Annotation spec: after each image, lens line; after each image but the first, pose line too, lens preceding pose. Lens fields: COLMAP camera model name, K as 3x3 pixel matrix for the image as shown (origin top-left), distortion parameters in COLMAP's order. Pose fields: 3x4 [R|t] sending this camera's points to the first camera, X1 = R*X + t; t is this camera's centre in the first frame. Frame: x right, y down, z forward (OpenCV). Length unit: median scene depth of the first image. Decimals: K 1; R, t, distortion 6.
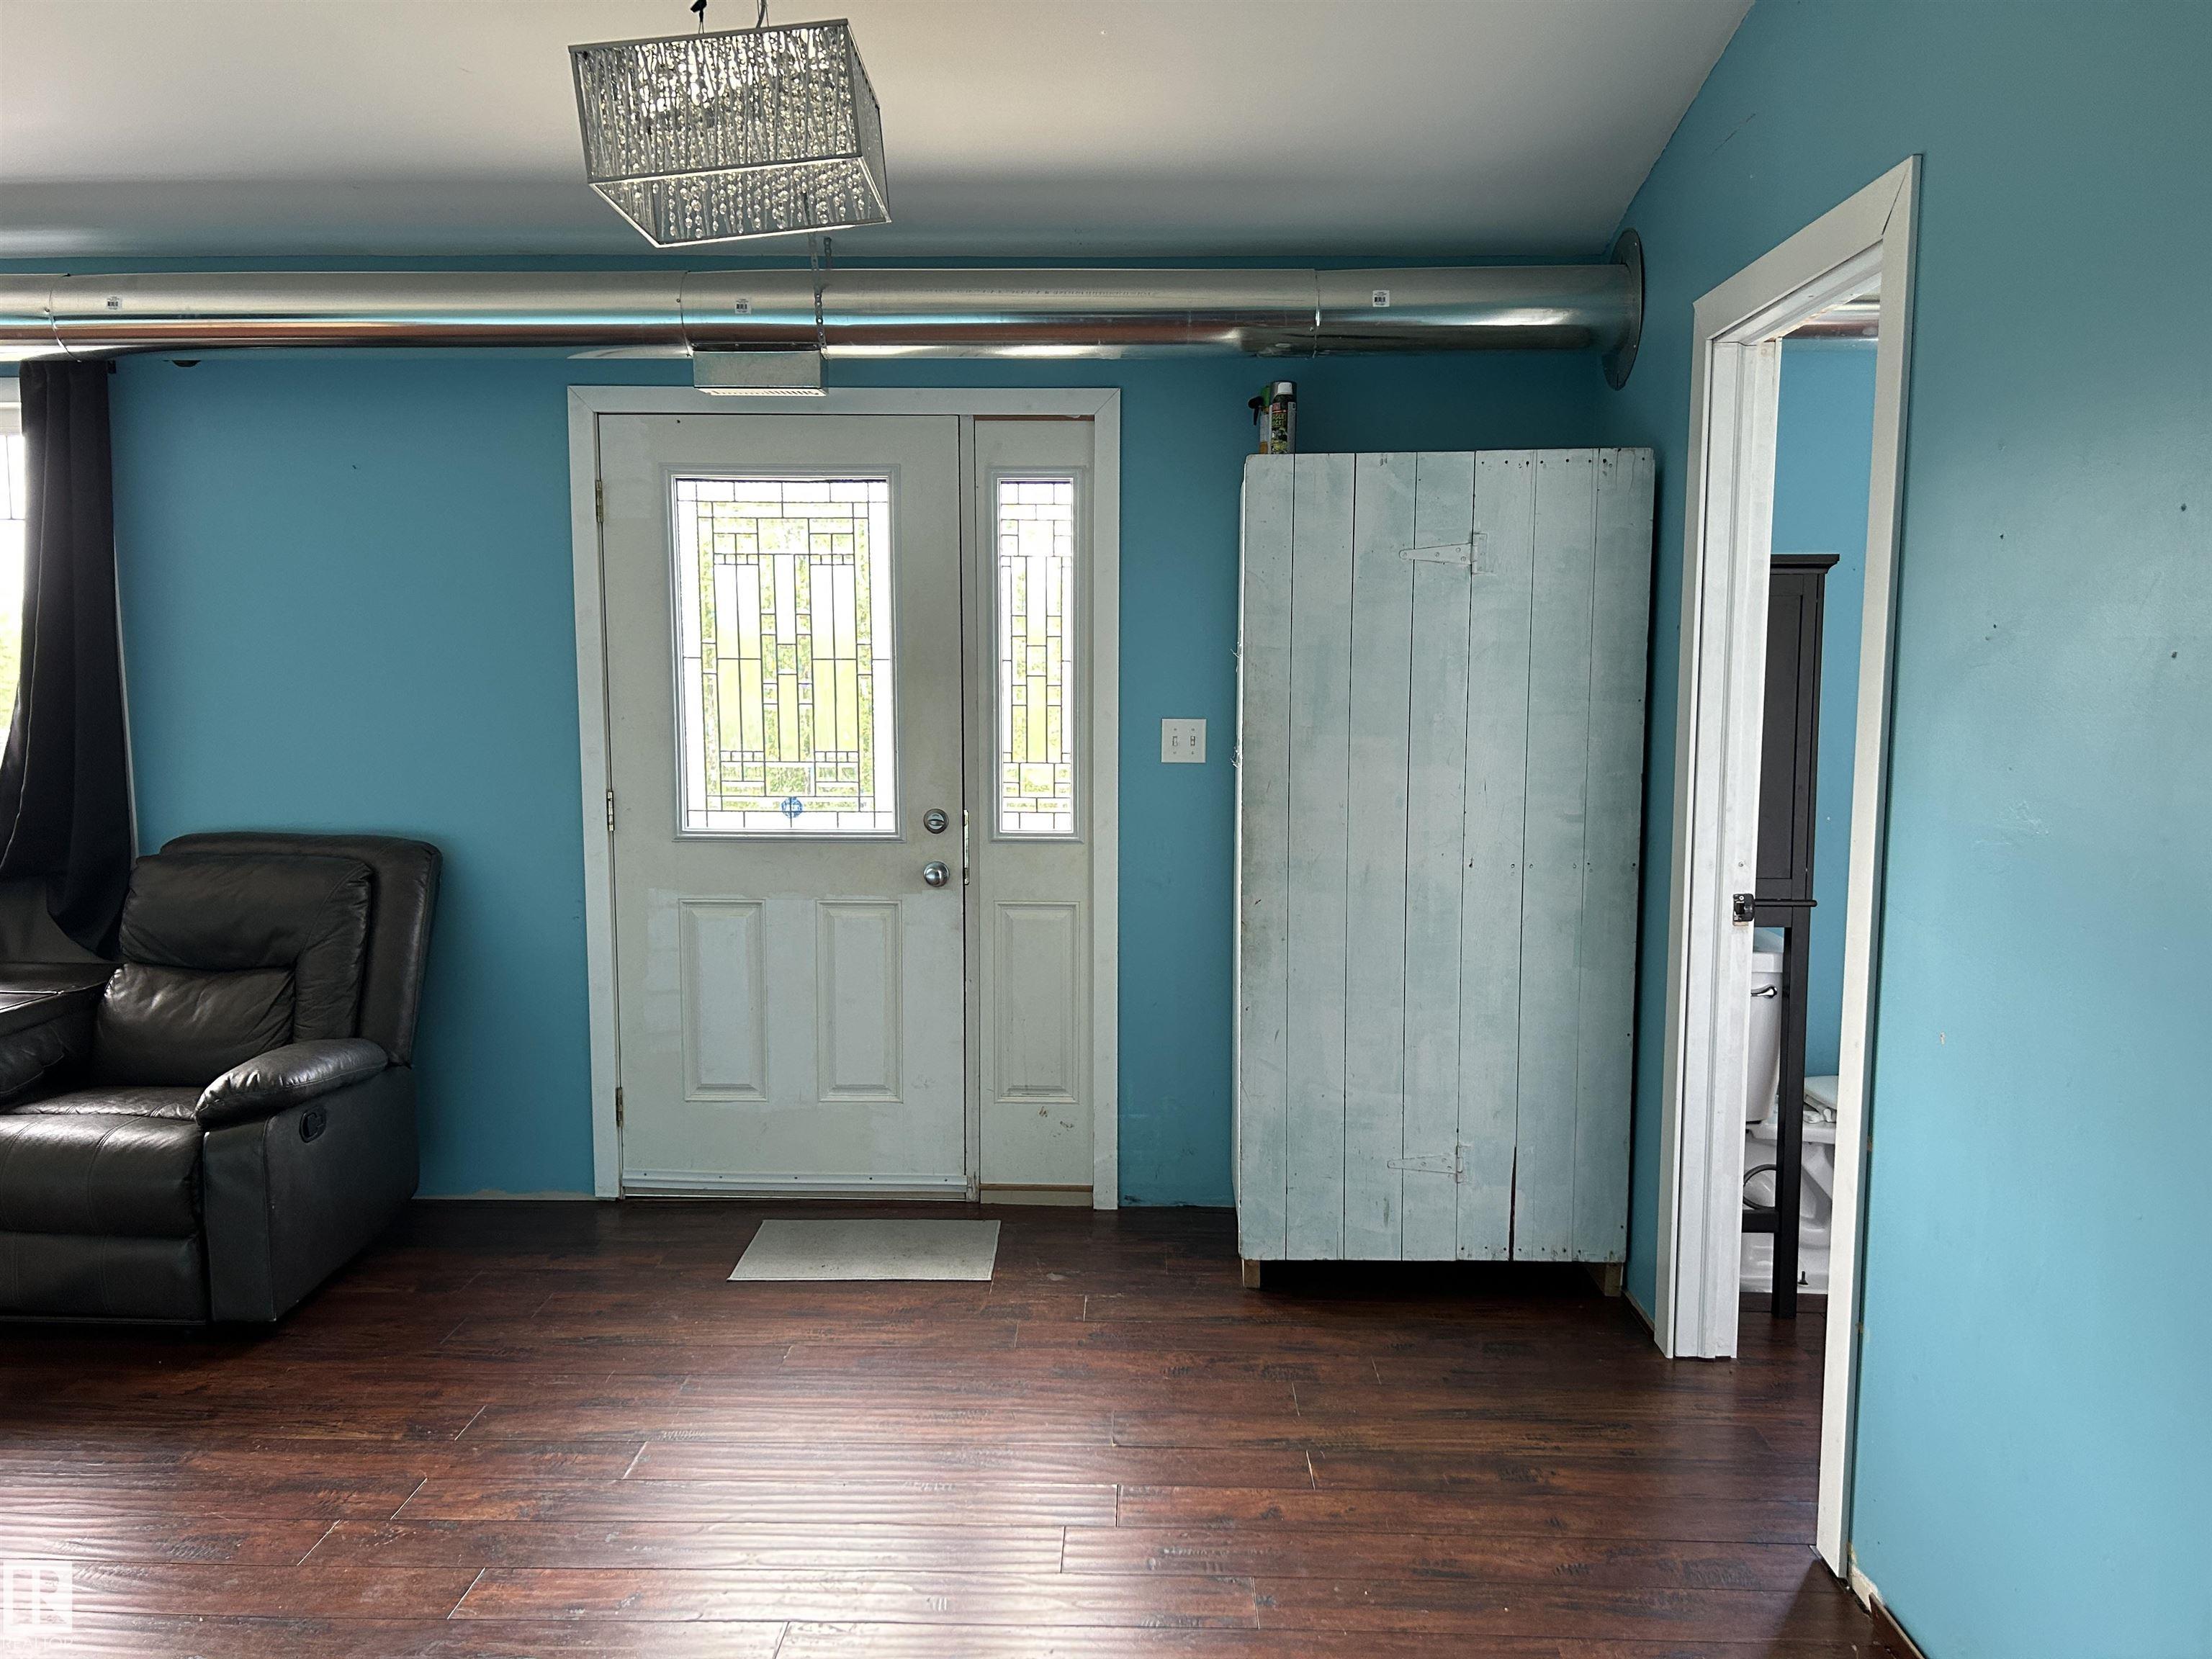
lens RADIAL K [[1658.0, 0, 1089.7], [0, 1658.0, 832.3], [0, 0, 1]] dist [0.056567, -0.056424]
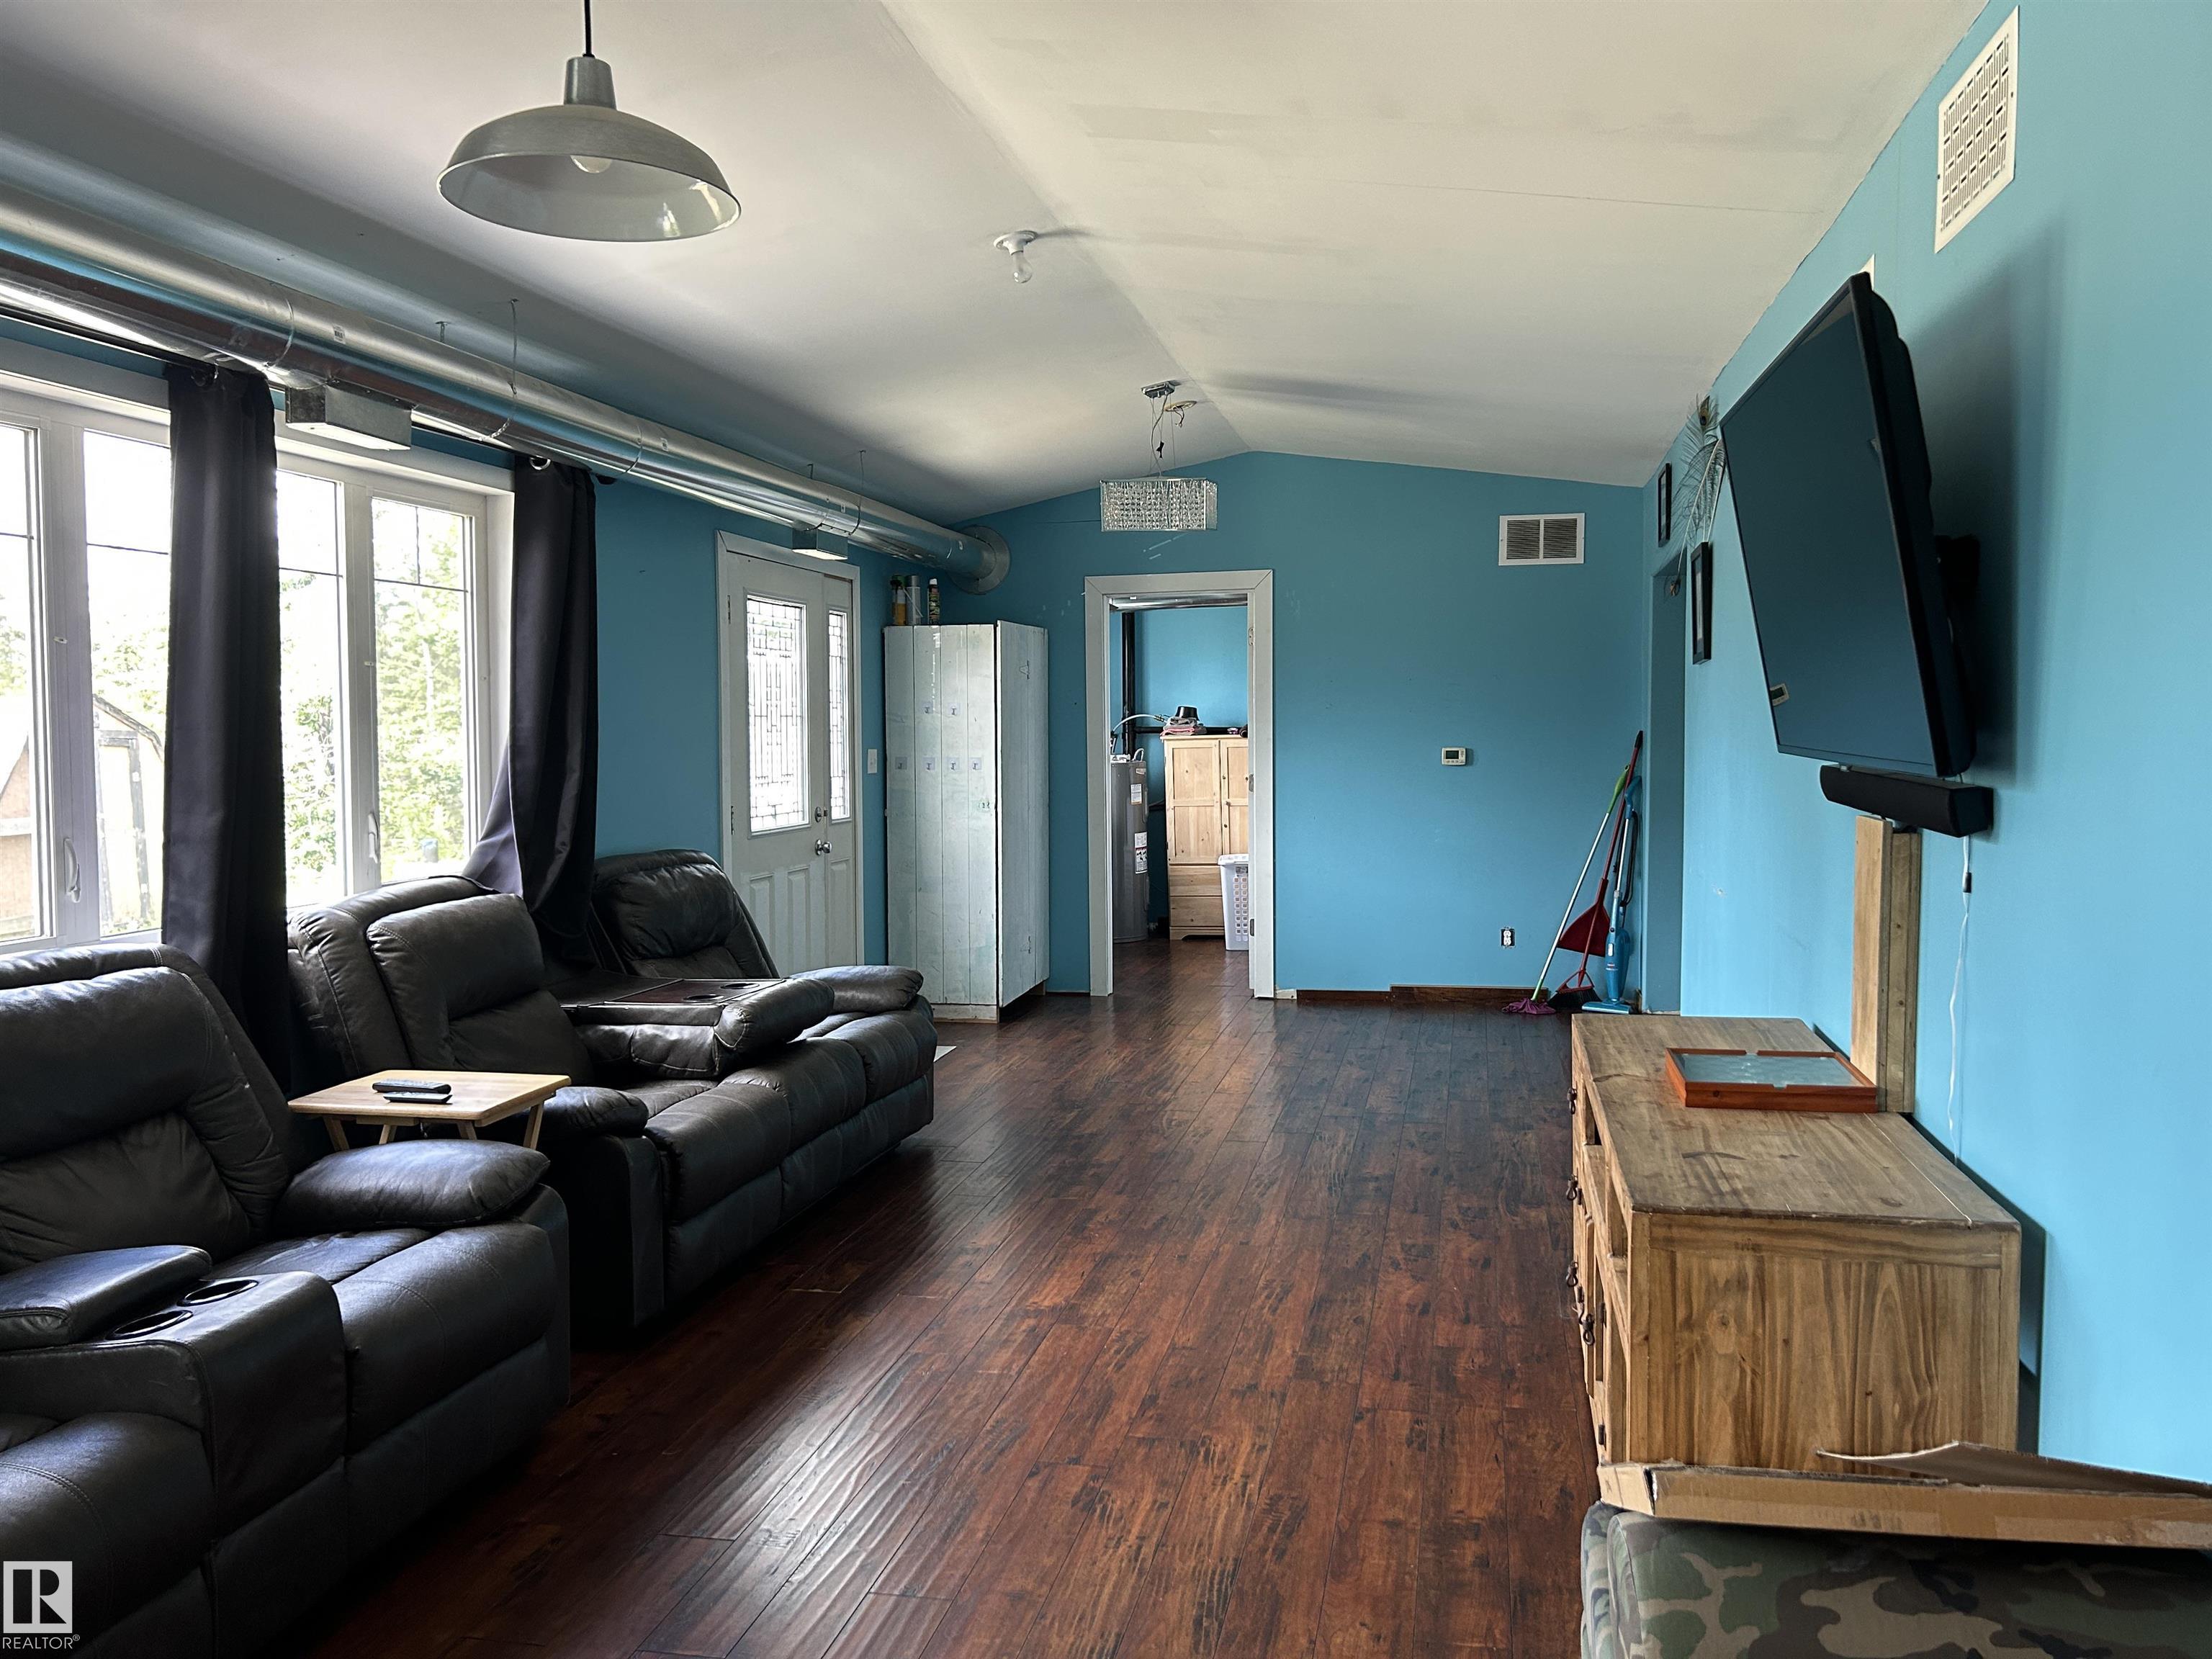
lens RADIAL K [[1658.0, 0, 1095.1], [0, 1658.0, 810.7], [0, 0, 1]] dist [0.056567, -0.056424]
pose [[0.207202, -0.054746, 0.976765, -1.724734], [0.107503, 0.993661, 0.032889, -0.037905], [-0.972374, 0.098190, 0.211774, 0.420065]]
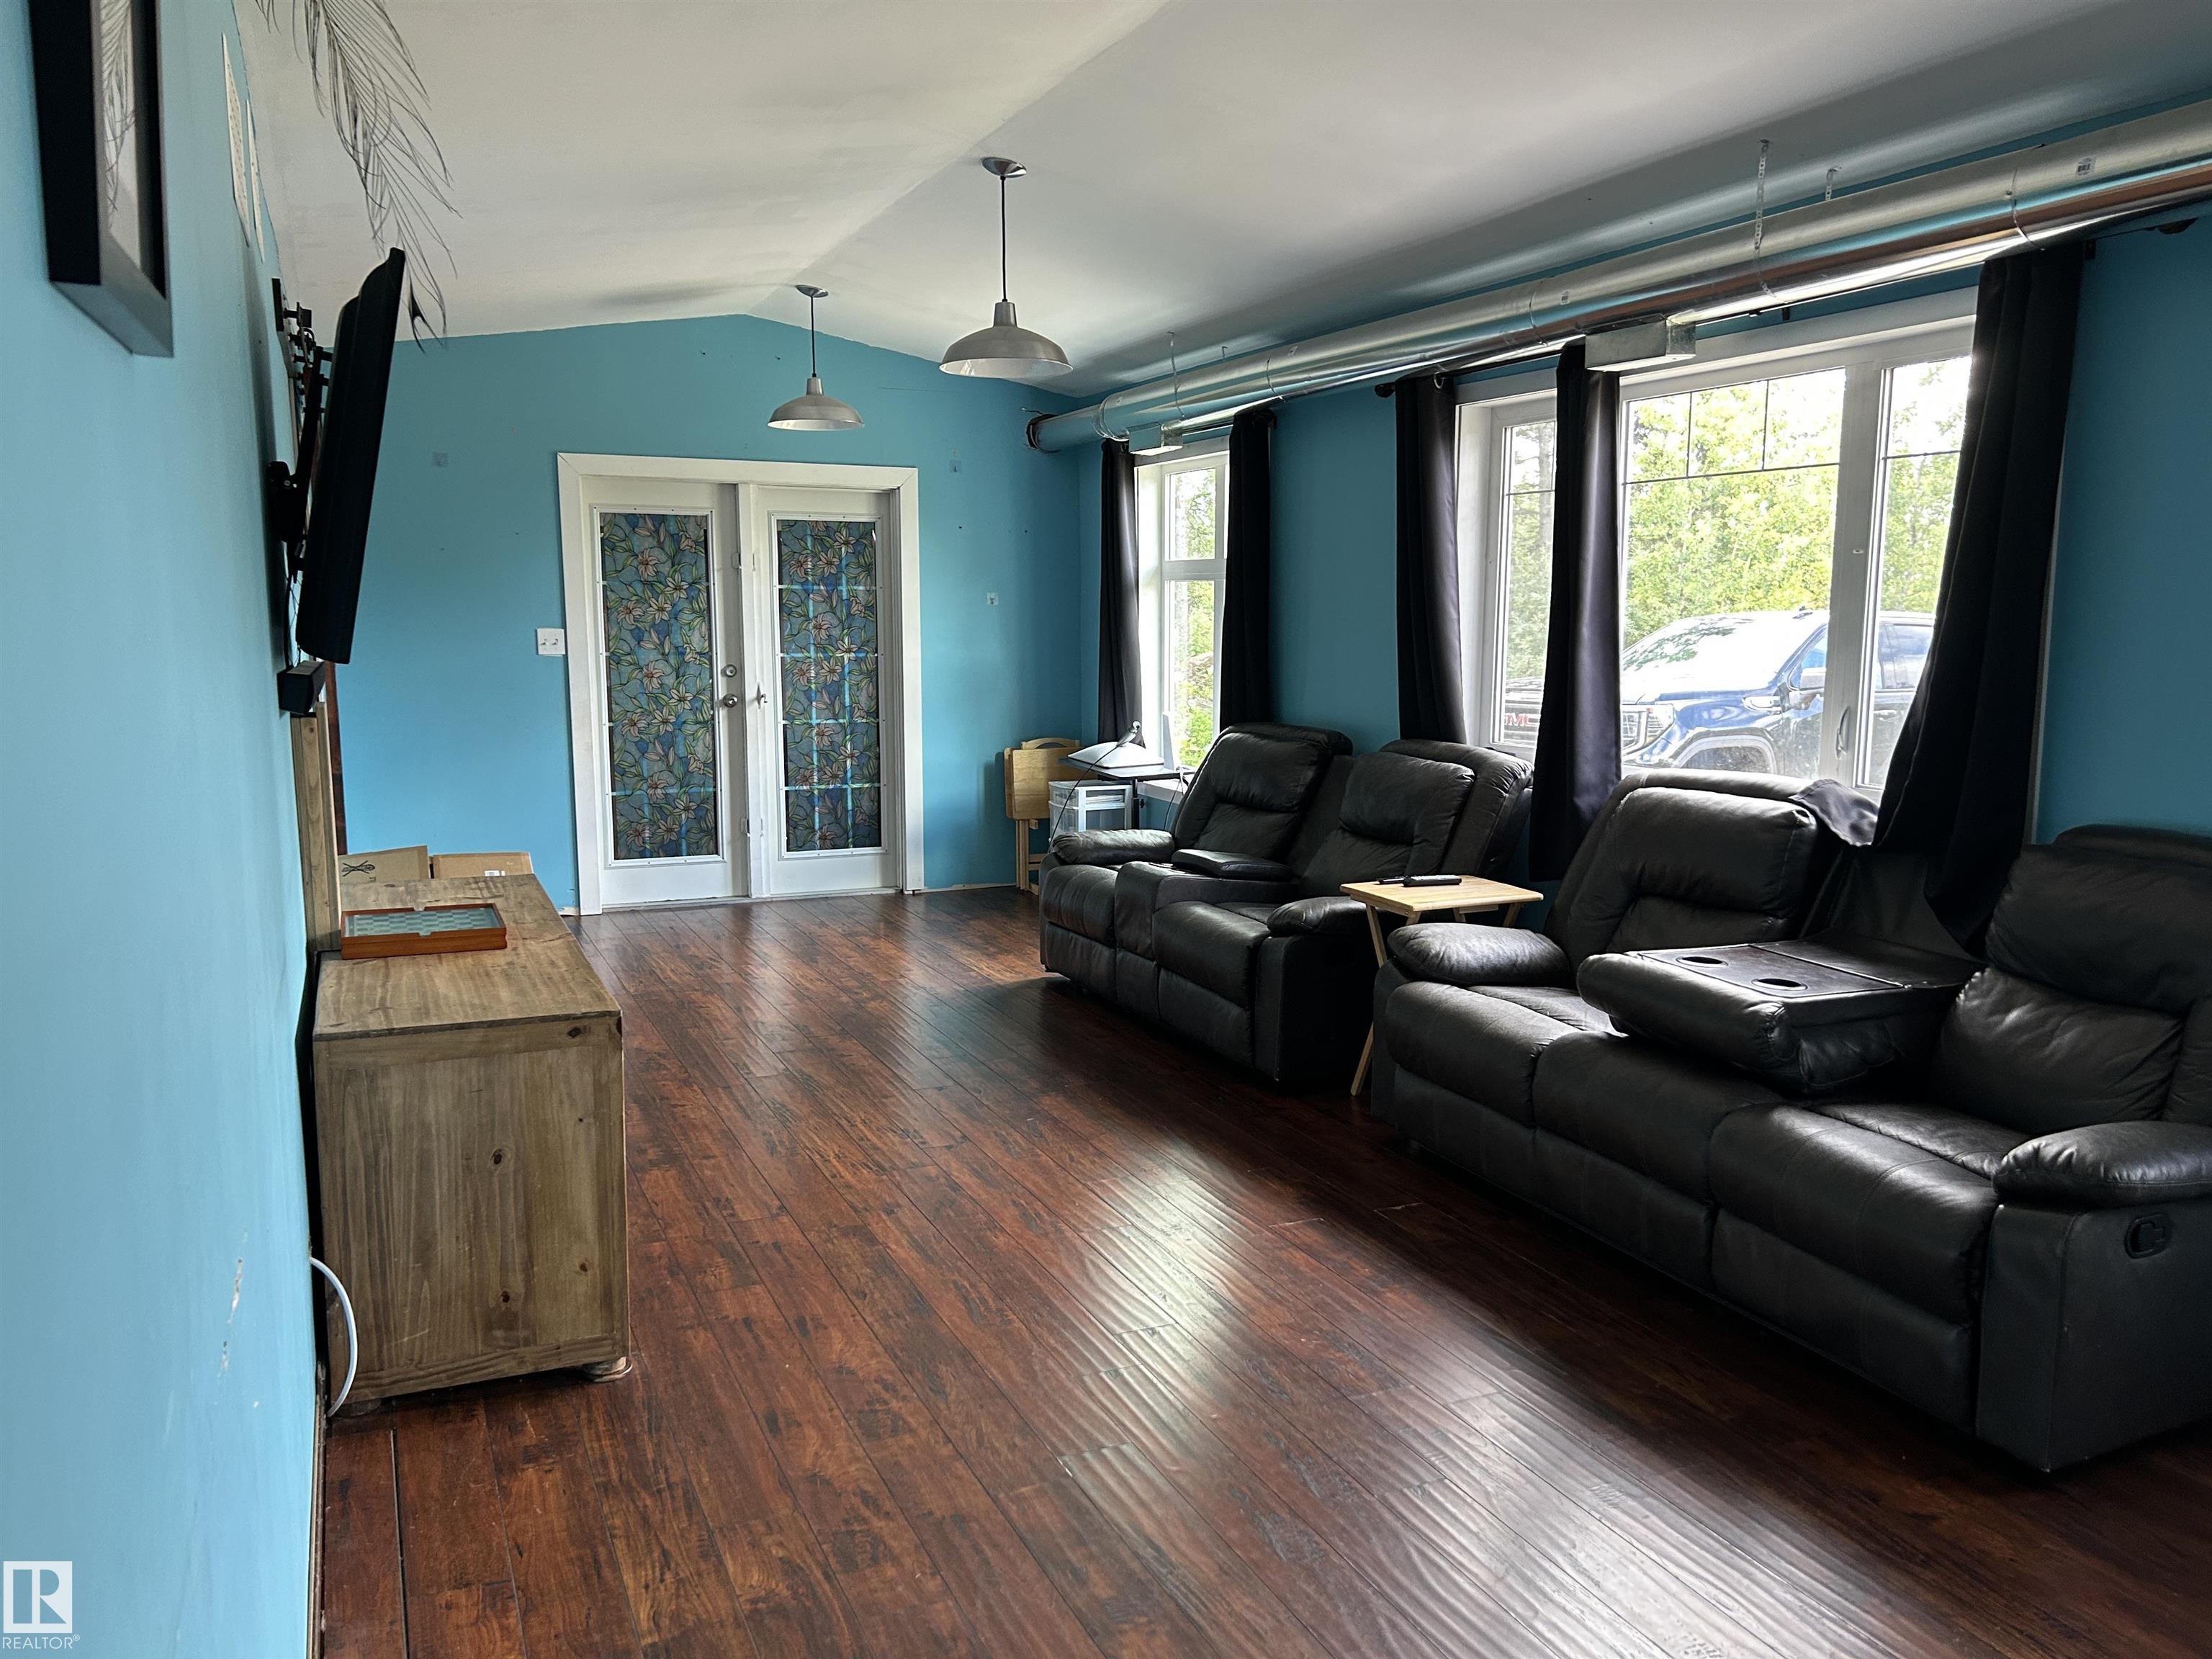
lens RADIAL K [[1658.0, 0, 1115.1], [0, 1658.0, 832.3], [0, 0, 1]] dist [0.056567, -0.056424]
pose [[0.430196, 0.127028, -0.893753, -0.015759], [-0.096113, 0.990868, 0.094569, -0.028207], [0.897604, 0.045218, 0.438476, 0.239084]]
